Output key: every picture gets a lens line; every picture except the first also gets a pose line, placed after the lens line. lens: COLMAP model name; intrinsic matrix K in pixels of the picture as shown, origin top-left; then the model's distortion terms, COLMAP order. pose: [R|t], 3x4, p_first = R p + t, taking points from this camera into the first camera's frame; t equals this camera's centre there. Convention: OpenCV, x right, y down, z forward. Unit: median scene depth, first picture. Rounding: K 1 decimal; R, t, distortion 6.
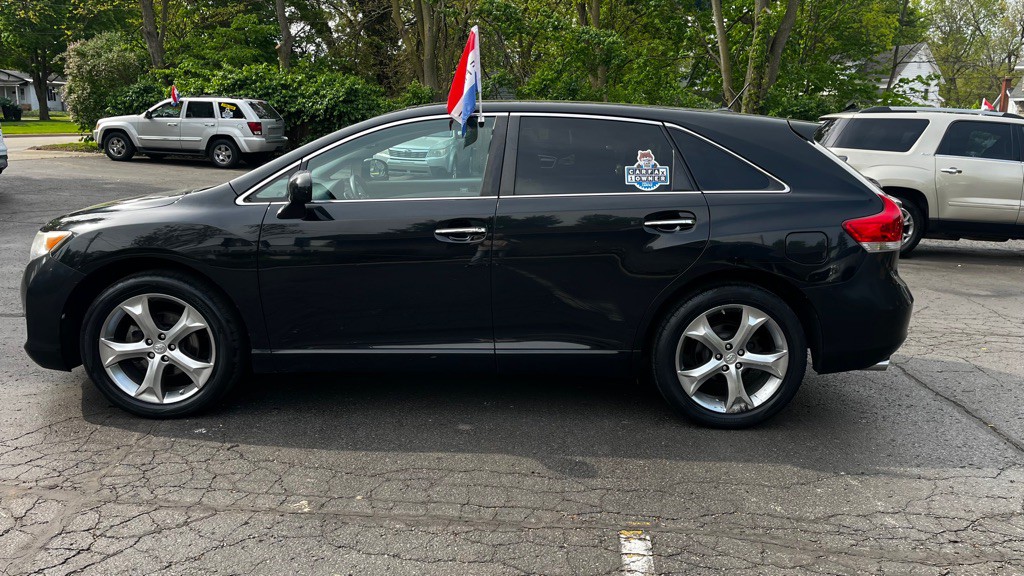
lens RADIAL K [[800.5, 0, 508.2], [0, 800.5, 271.8], [0, 0, 1]] dist [0.080801, -0.096132]
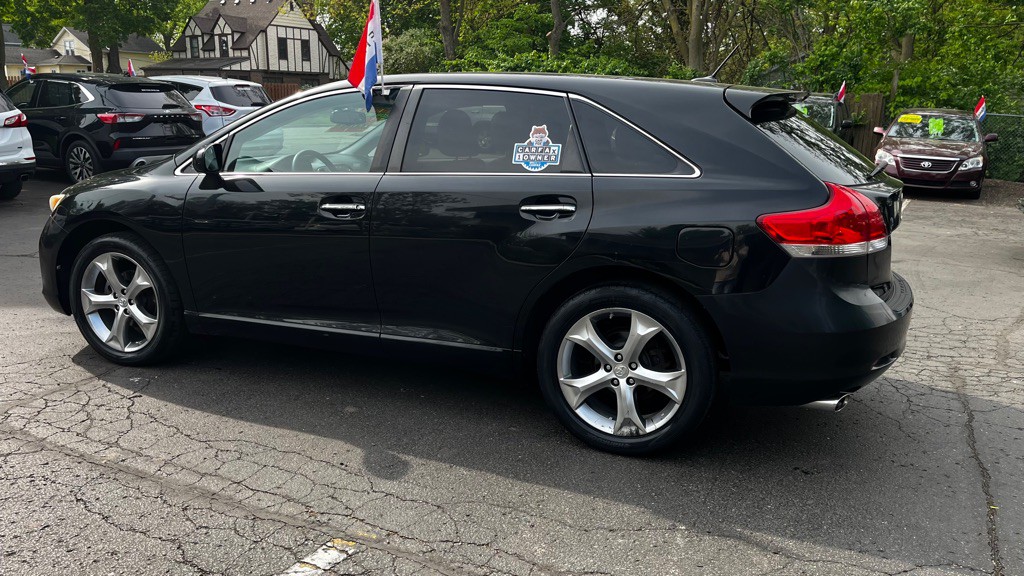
lens RADIAL K [[800.5, 0, 508.2], [0, 800.5, 271.8], [0, 0, 1]] dist [0.080801, -0.096132]
pose [[0.919032, 0.071223, -0.387695, 0.489472], [-0.064877, 0.997459, 0.029451, -0.014734], [0.388808, -0.001914, 0.921317, 0.174490]]
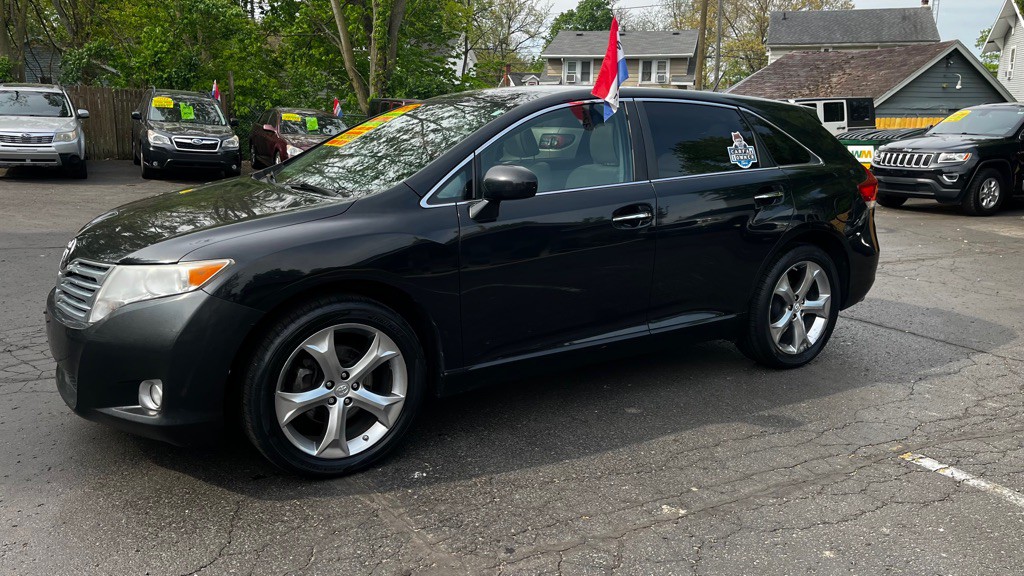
lens RADIAL K [[800.5, 0, 508.2], [0, 800.5, 271.8], [0, 0, 1]] dist [0.080801, -0.096132]
pose [[0.842252, -0.114328, 0.526822, -0.702215], [0.100306, 0.993423, 0.055224, -0.052322], [-0.529671, 0.006331, 0.848180, 0.220843]]
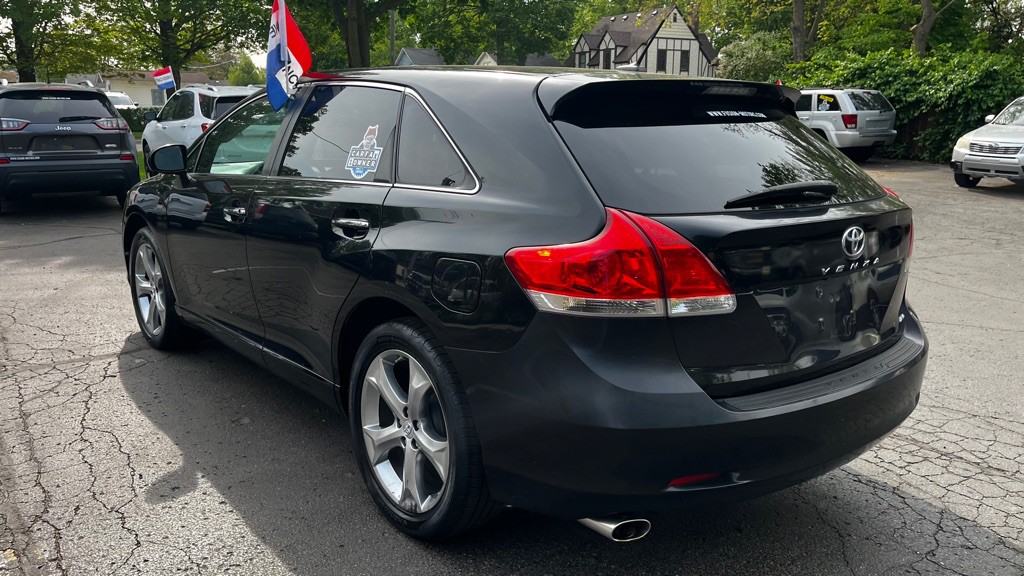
lens RADIAL K [[800.5, 0, 508.2], [0, 800.5, 271.8], [0, 0, 1]] dist [0.080801, -0.096132]
pose [[0.629329, 0.135727, -0.765195, 0.838512], [-0.134121, 0.988825, 0.065086, -0.081673], [0.765478, 0.061669, 0.640500, 0.621917]]
